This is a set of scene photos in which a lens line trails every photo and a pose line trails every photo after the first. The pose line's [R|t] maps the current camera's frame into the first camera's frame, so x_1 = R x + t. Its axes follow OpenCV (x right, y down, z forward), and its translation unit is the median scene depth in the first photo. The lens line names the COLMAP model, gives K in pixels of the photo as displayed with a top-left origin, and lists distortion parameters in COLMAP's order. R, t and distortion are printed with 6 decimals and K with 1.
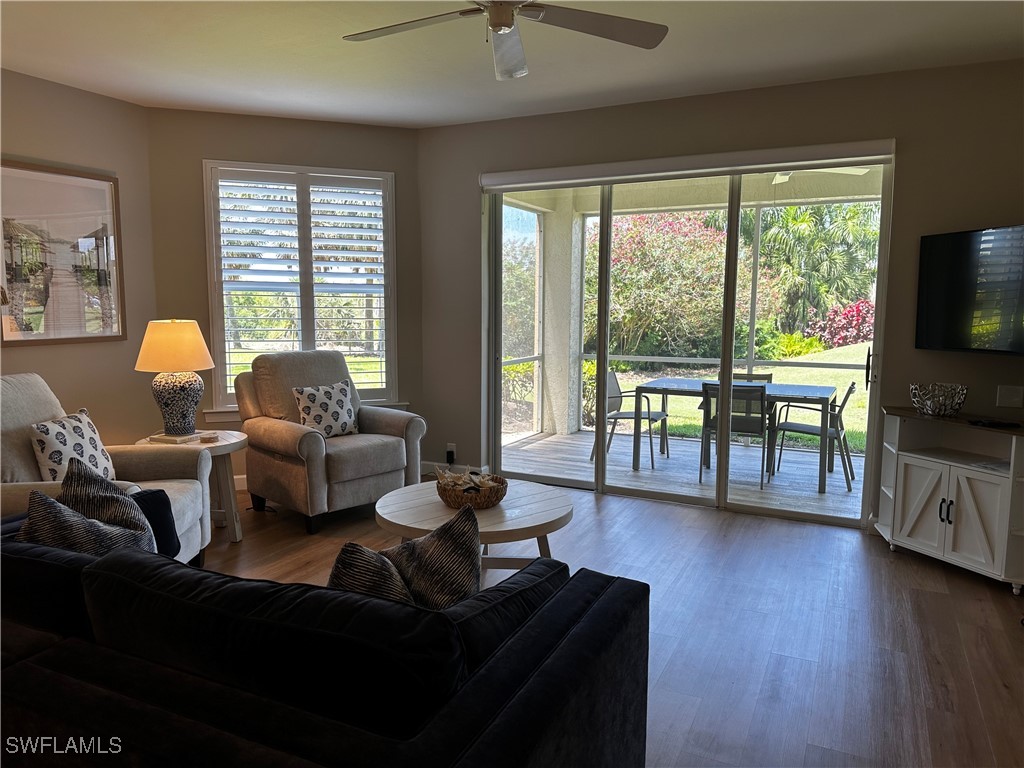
lens RADIAL K [[713.3, 0, 514.0], [0, 713.3, 386.0], [0, 0, 1]] dist [0.067731, -0.074634]
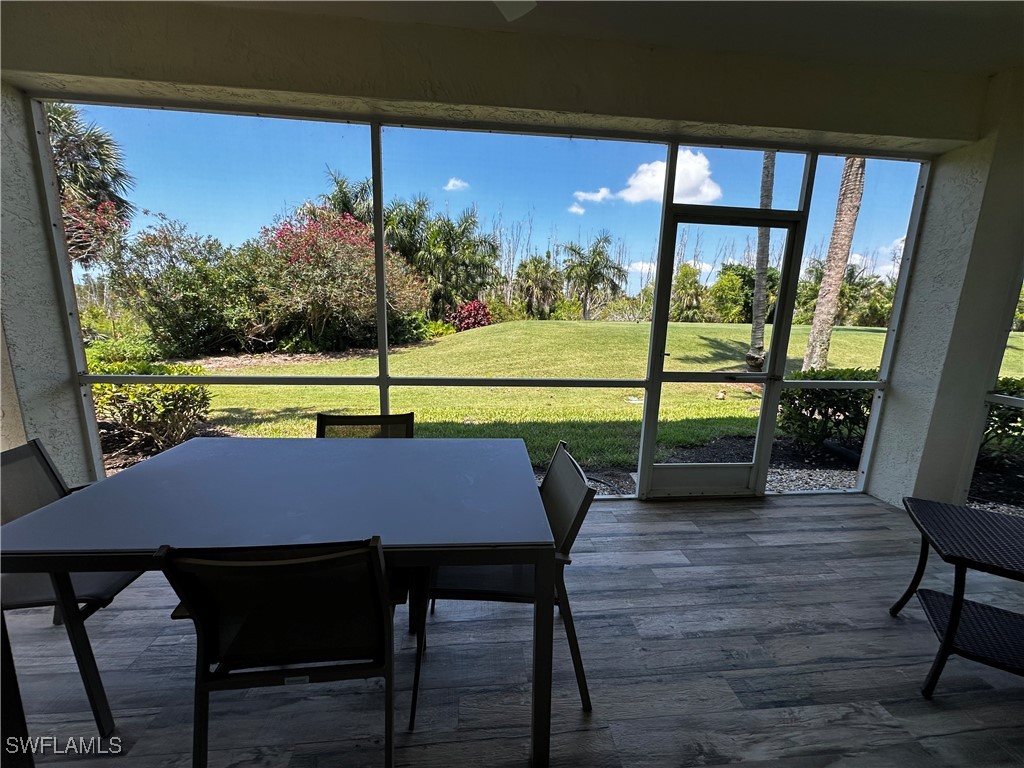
lens RADIAL K [[405.7, 0, 512.4], [0, 405.7, 384.9], [0, 0, 1]] dist [-0.000584, -0.000102]
pose [[0.851822, -0.083112, 0.517195, 0.302350], [0.037552, 0.994481, 0.097962, -0.077393], [-0.522483, -0.064024, 0.850243, 0.799030]]
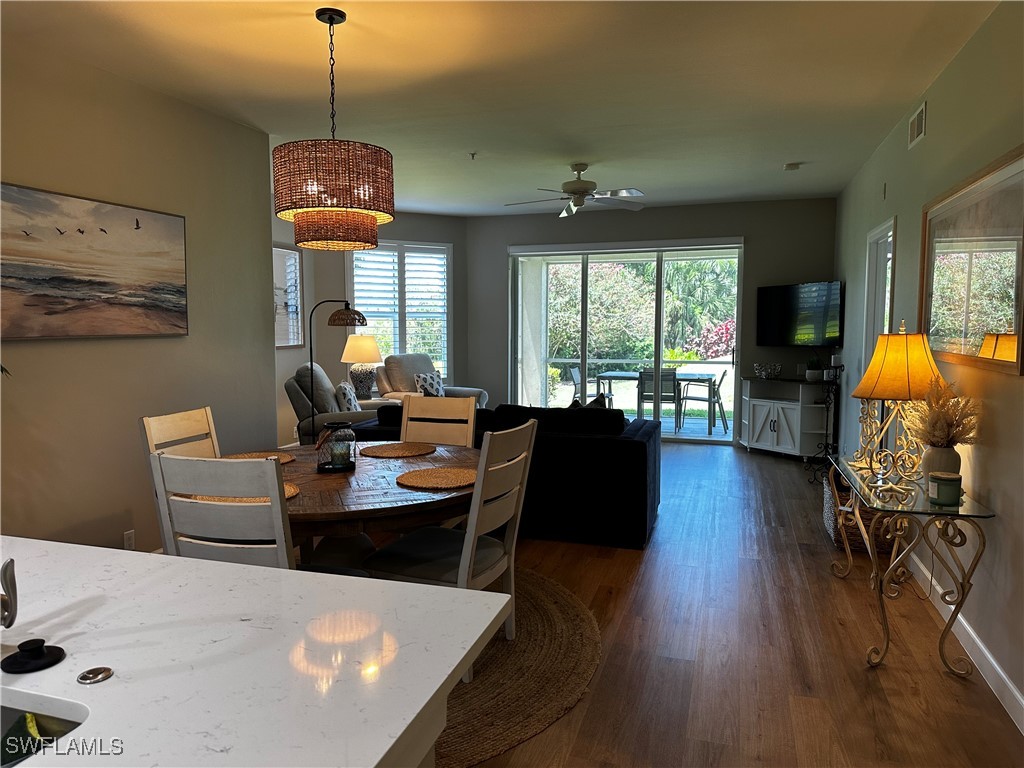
lens RADIAL K [[713.3, 0, 501.3], [0, 713.3, 379.5], [0, 0, 1]] dist [0.067731, -0.074634]
pose [[0.990183, -0.015739, 0.138890, -0.274850], [0.020978, 0.999119, -0.036337, 0.066198], [-0.138195, 0.038894, 0.989641, -0.568346]]
